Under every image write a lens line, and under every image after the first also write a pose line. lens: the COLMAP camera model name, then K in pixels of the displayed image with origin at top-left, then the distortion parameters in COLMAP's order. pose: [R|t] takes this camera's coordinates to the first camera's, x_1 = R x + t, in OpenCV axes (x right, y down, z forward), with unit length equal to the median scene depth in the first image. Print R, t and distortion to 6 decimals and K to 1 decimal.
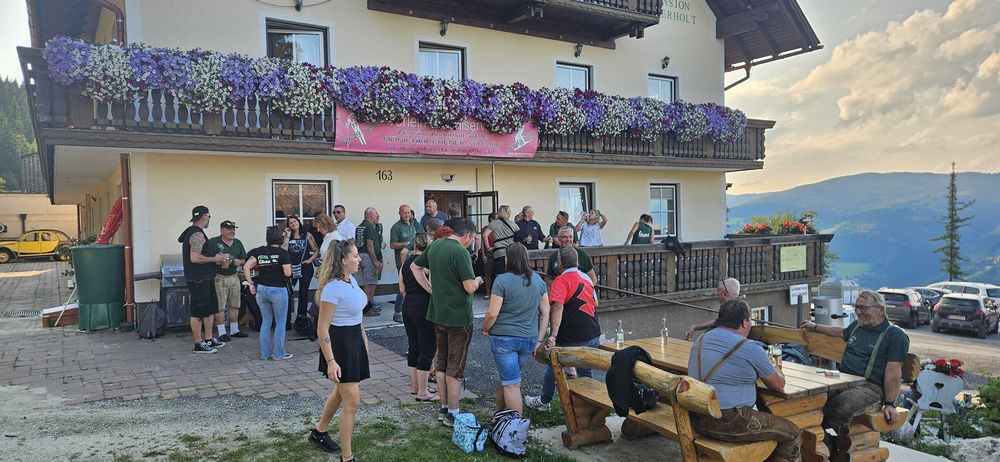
lens RADIAL K [[681.8, 0, 494.9], [0, 681.8, 238.5], [0, 0, 1]] dist [0.073554, -0.068734]
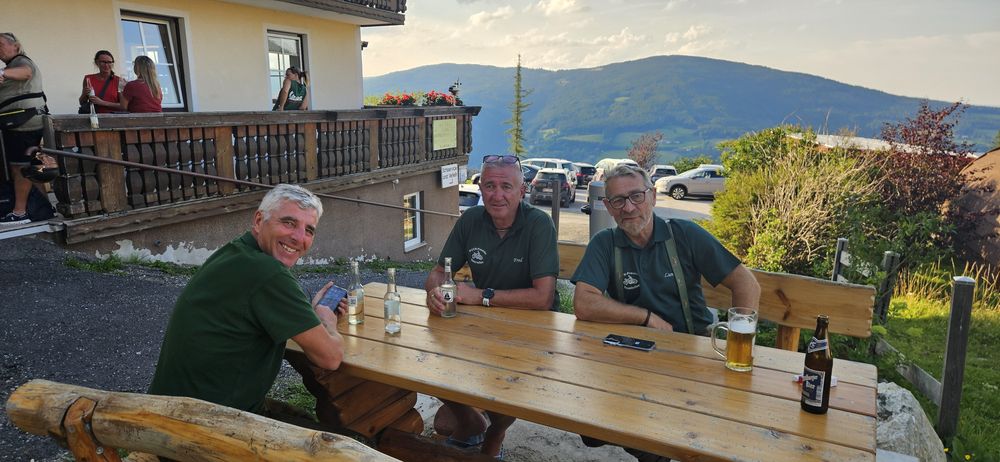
lens RADIAL K [[681.8, 0, 494.9], [0, 681.8, 238.5], [0, 0, 1]] dist [0.073554, -0.068734]
pose [[0.848342, -0.088302, 0.522033, 0.032868], [0.000062, 0.986011, 0.166683, 0.015666], [-0.529448, -0.141372, 0.836480, 0.244228]]
